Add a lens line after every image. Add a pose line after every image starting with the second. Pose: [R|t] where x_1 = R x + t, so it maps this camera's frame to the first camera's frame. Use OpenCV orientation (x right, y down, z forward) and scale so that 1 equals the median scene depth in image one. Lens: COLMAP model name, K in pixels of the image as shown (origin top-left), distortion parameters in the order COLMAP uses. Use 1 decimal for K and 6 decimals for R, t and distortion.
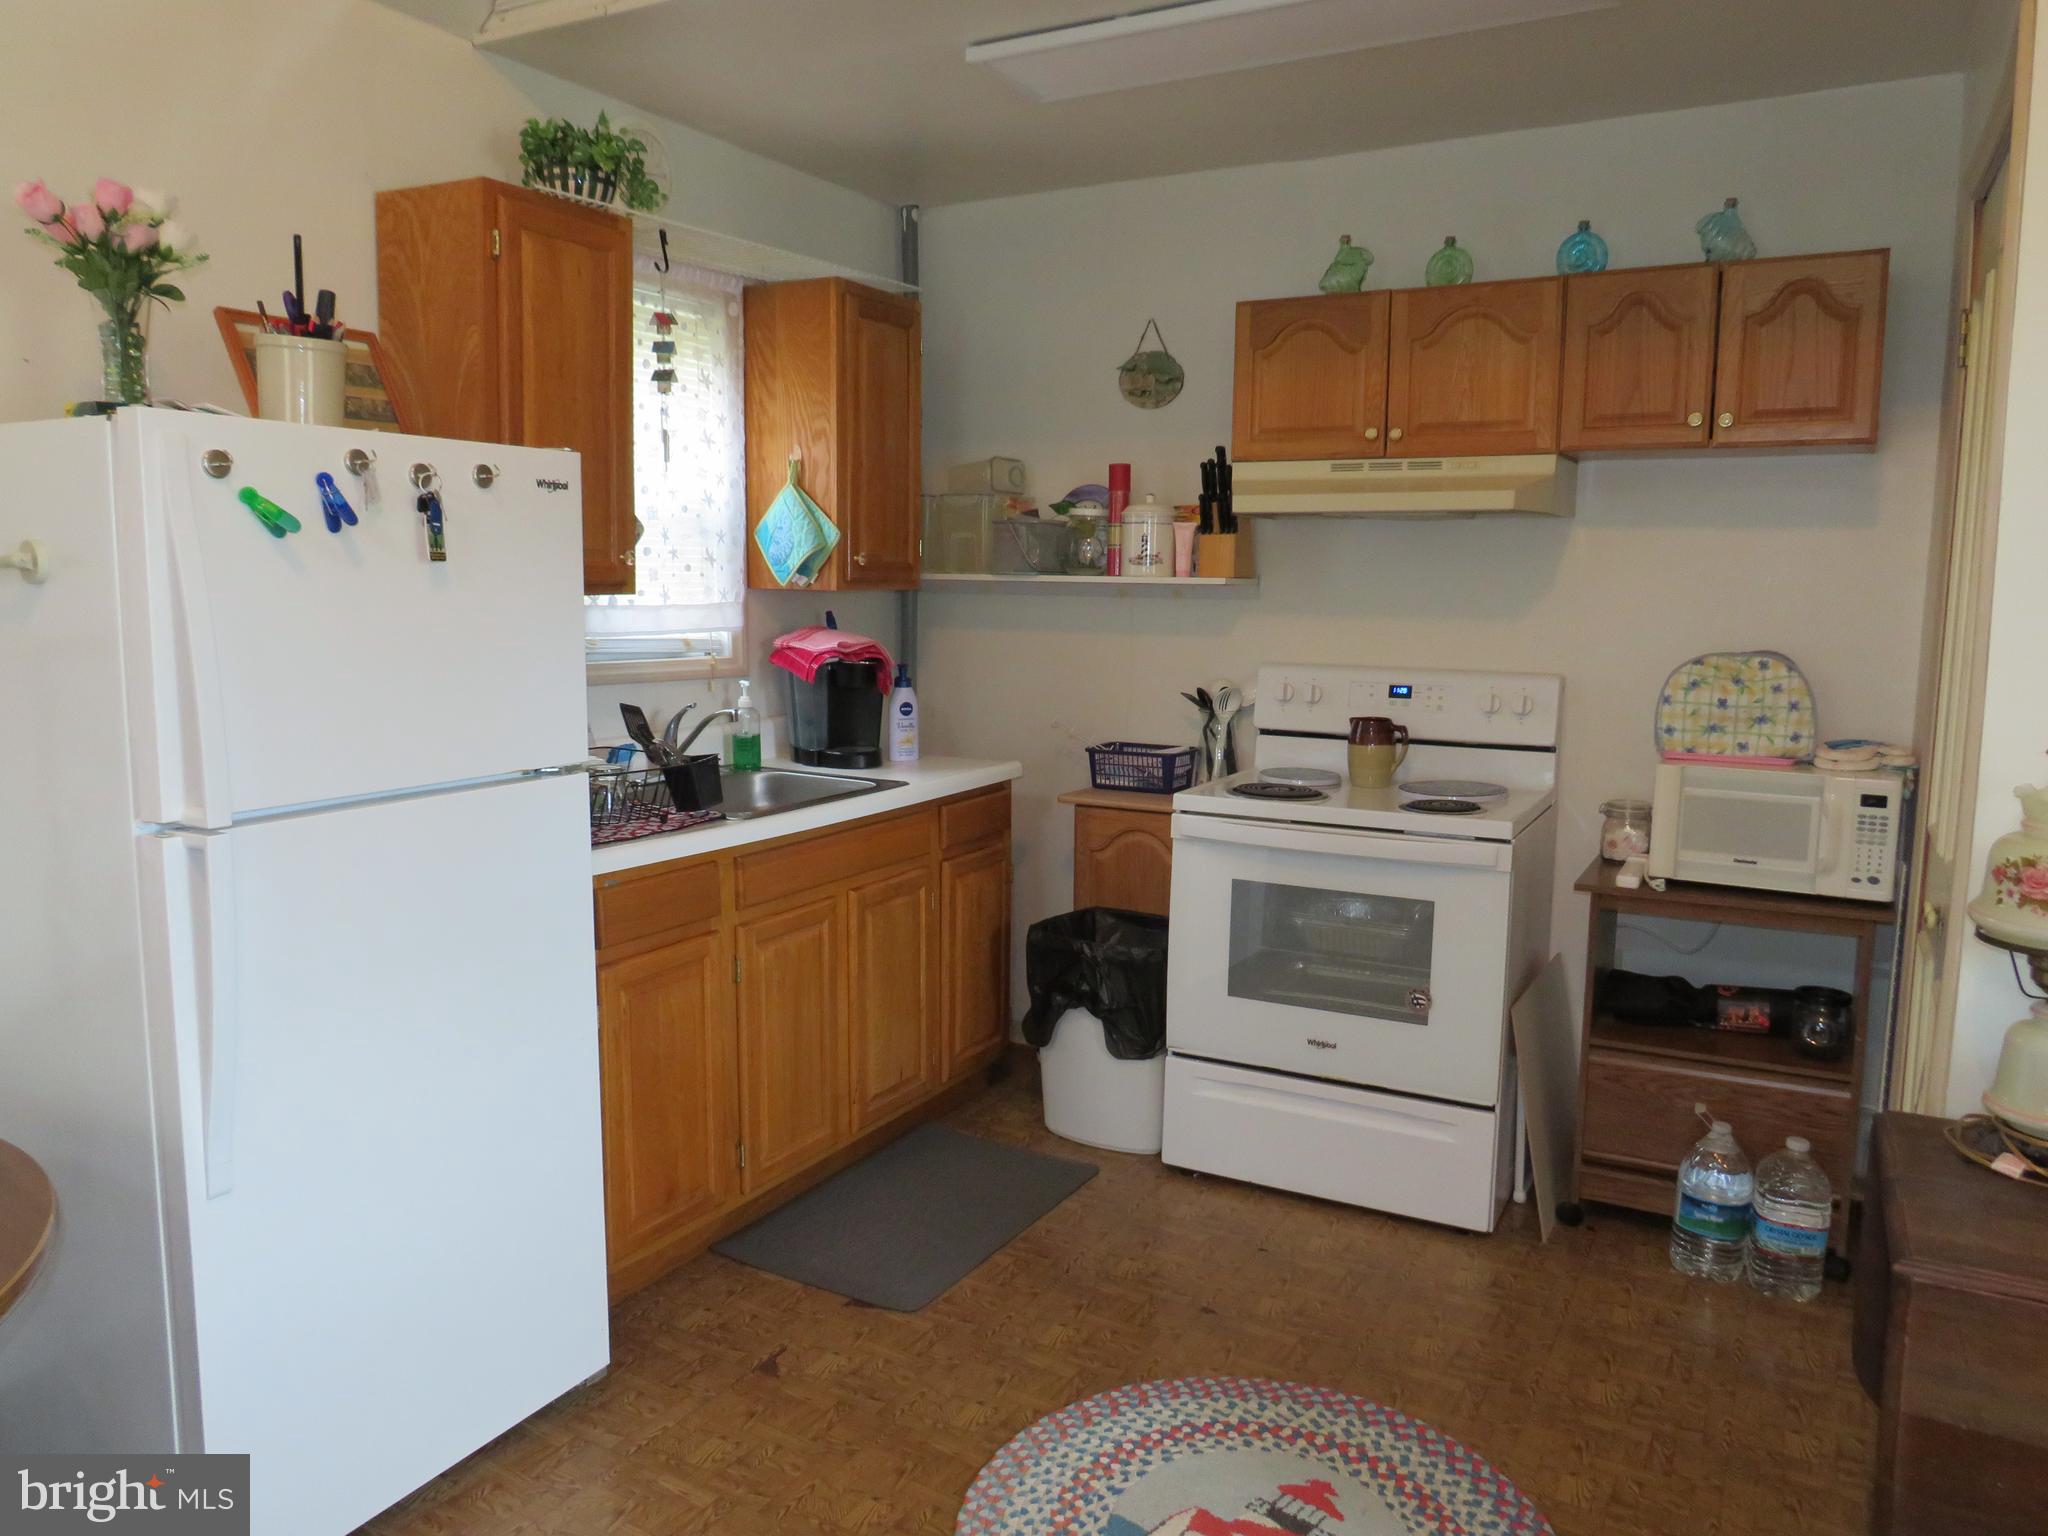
lens RADIAL K [[1501.5, 0, 1012.7], [0, 1501.5, 771.3], [0, 0, 1]] dist [-0.022961, -0.002034]
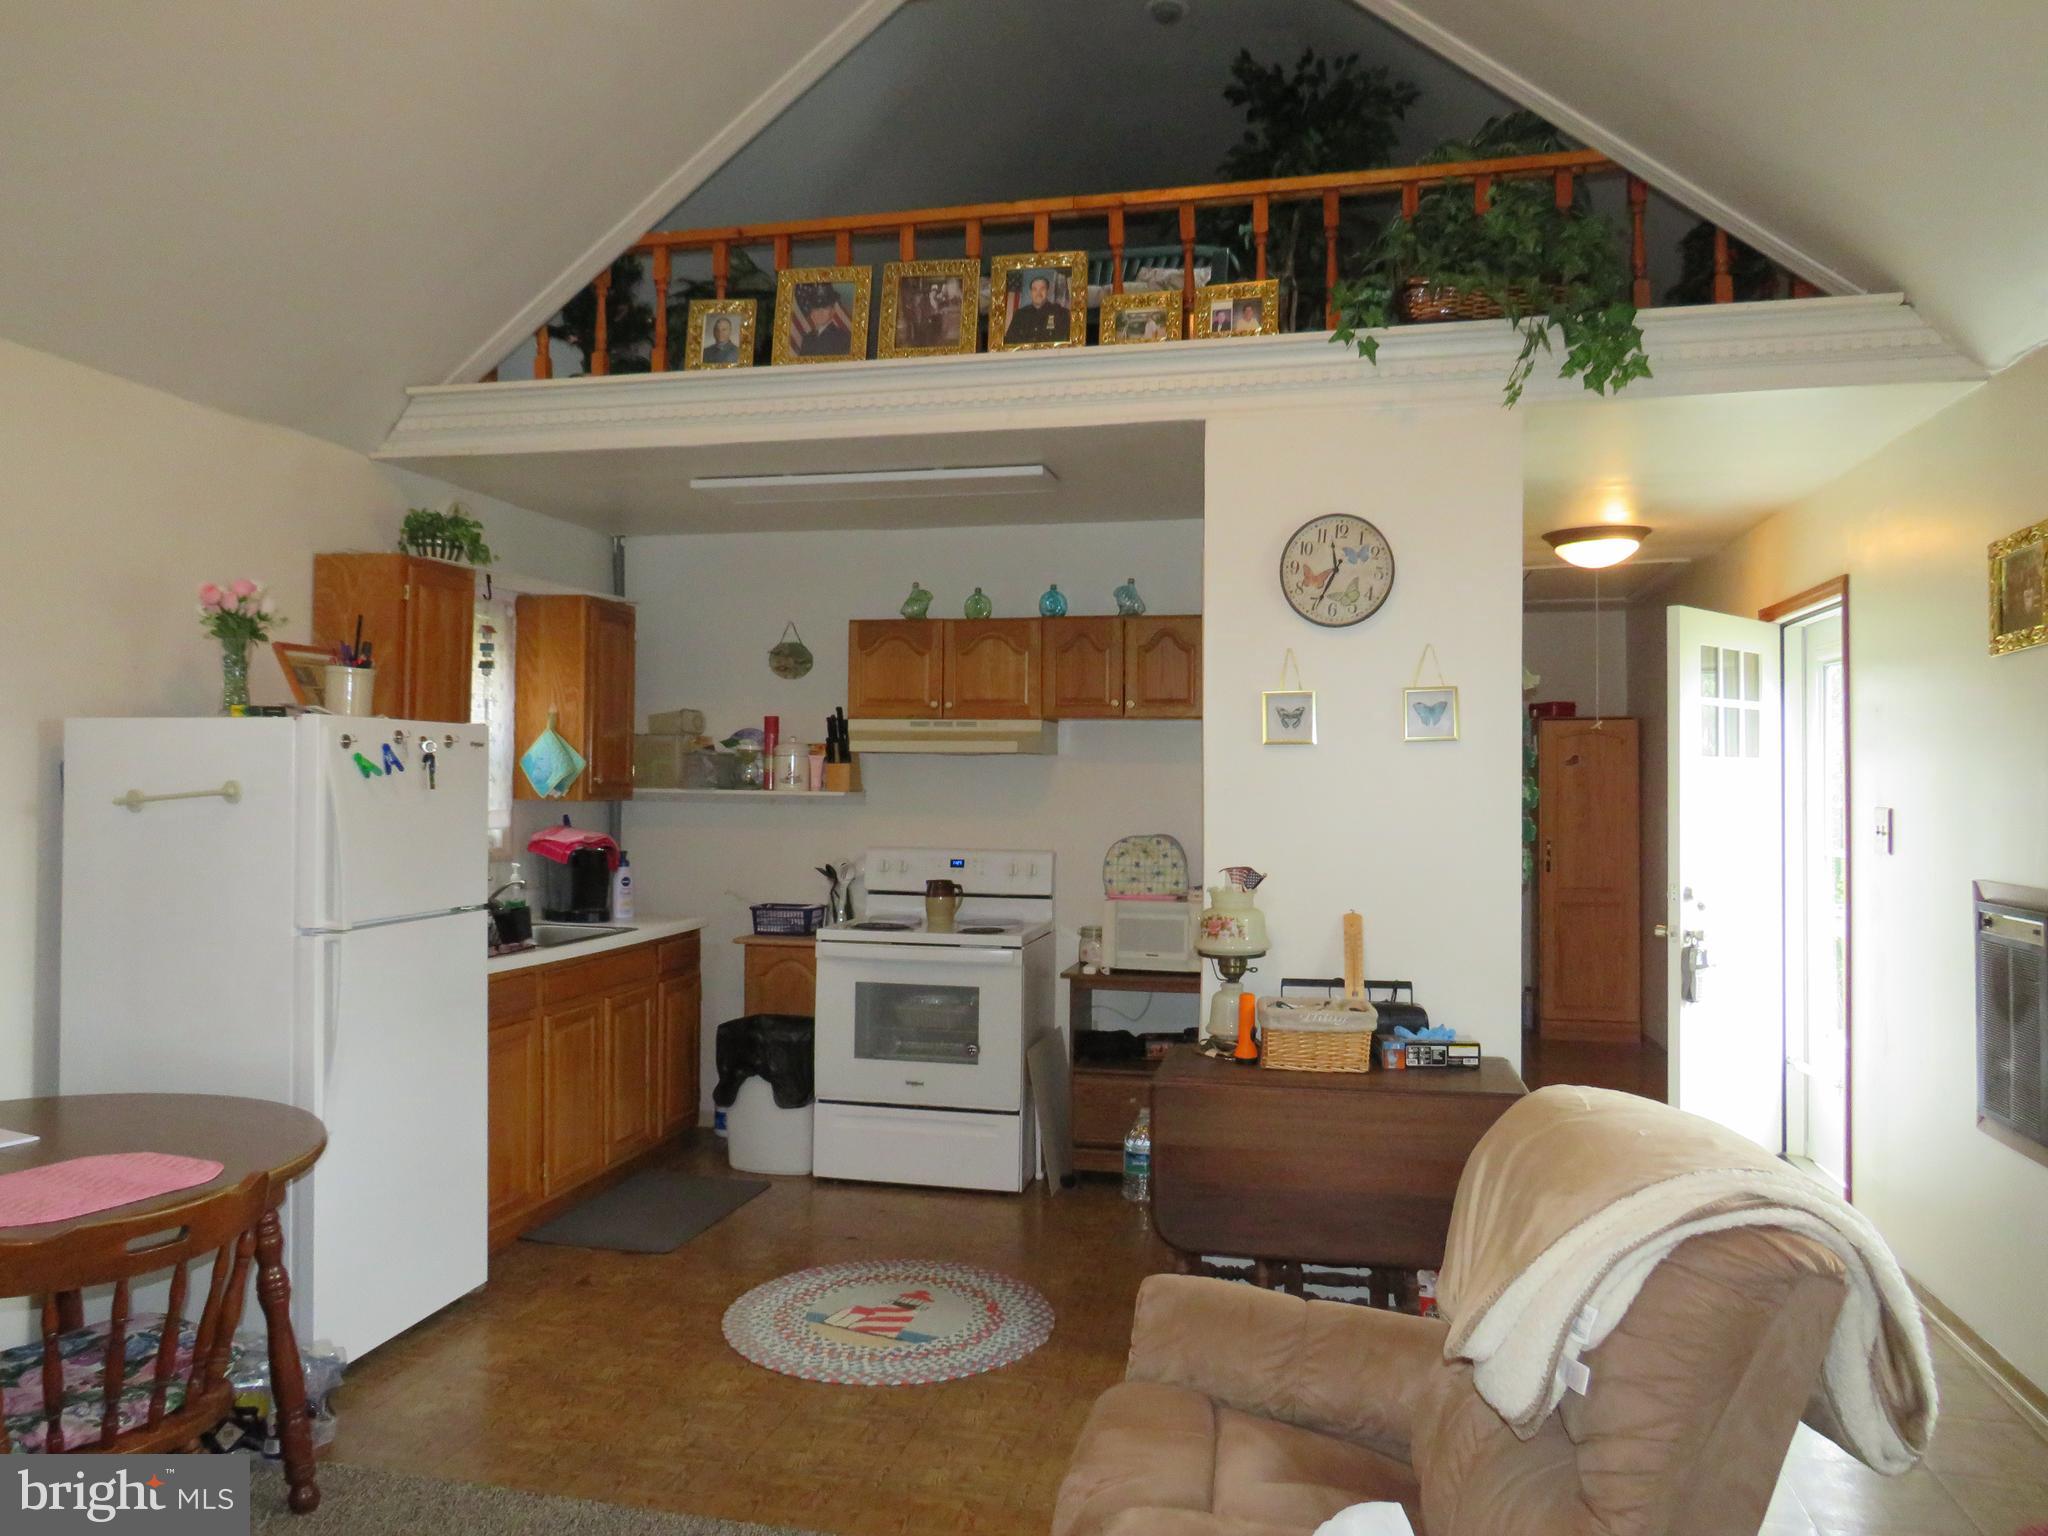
lens RADIAL K [[1501.5, 0, 1040.2], [0, 1501.5, 780.8], [0, 0, 1]] dist [-0.022961, -0.002034]
pose [[0.957104, -0.000513, 0.289745, -0.131794], [0.037289, 0.991901, -0.121418, 0.063515], [-0.287336, 0.127014, 0.949371, -0.612509]]
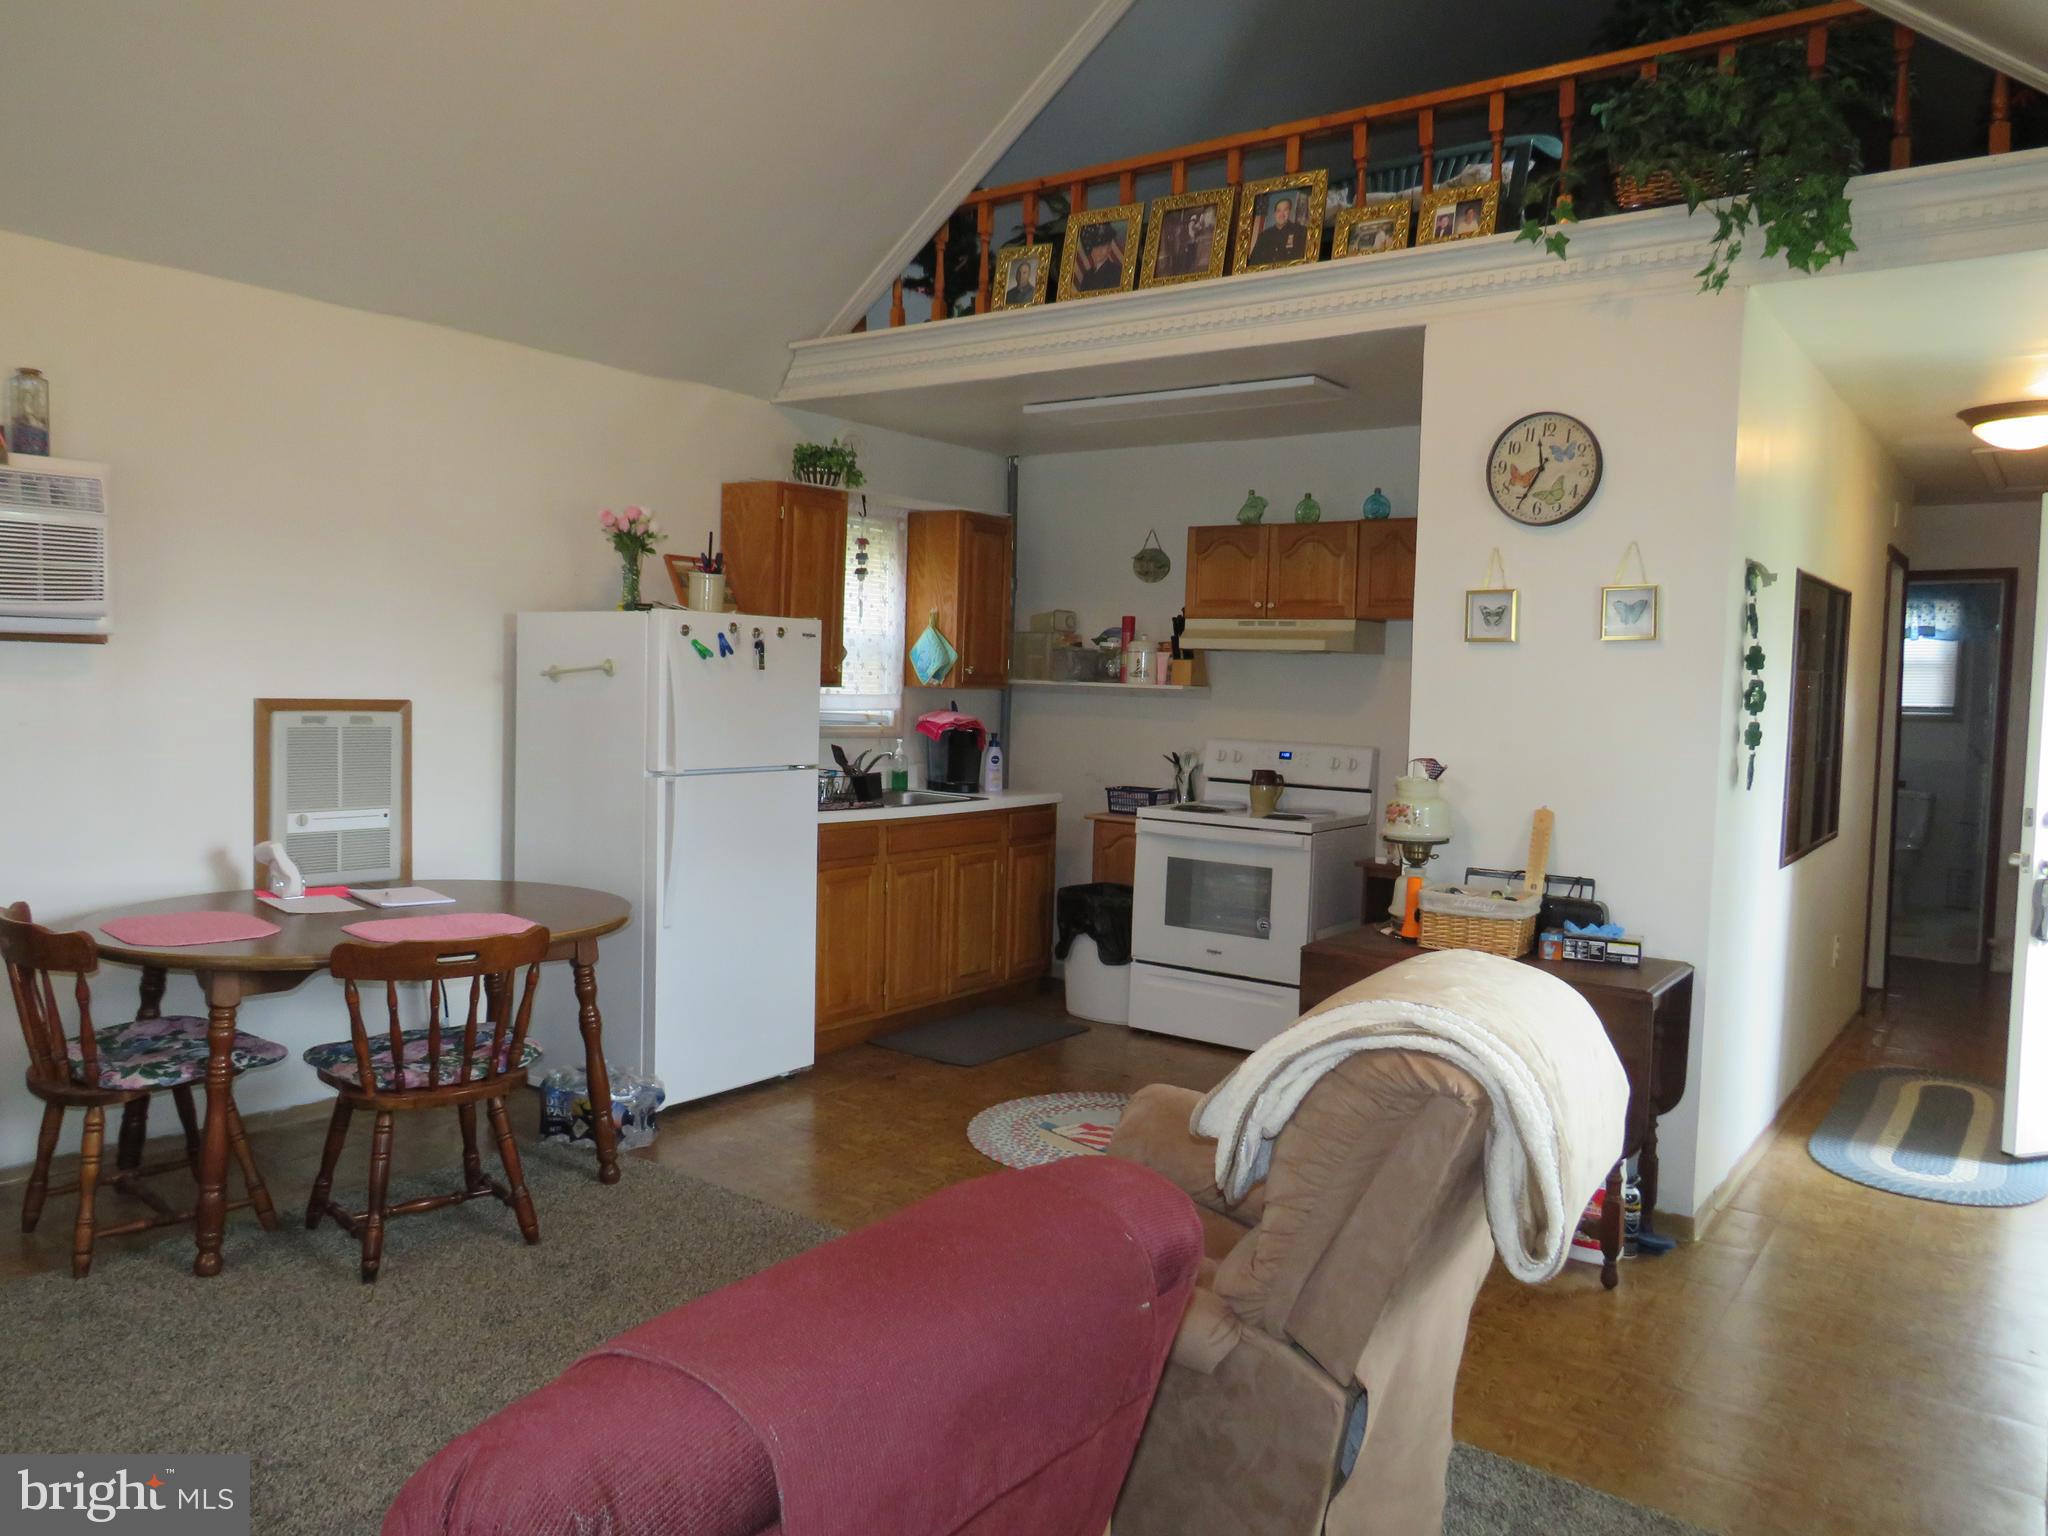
lens RADIAL K [[1501.5, 0, 1001.1], [0, 1501.5, 797.9], [0, 0, 1]] dist [-0.022961, -0.002034]
pose [[0.991297, 0.032056, -0.127682, 0.185025], [-0.038455, 0.998108, -0.047970, 0.099881], [0.125903, 0.052463, 0.990654, -0.804972]]
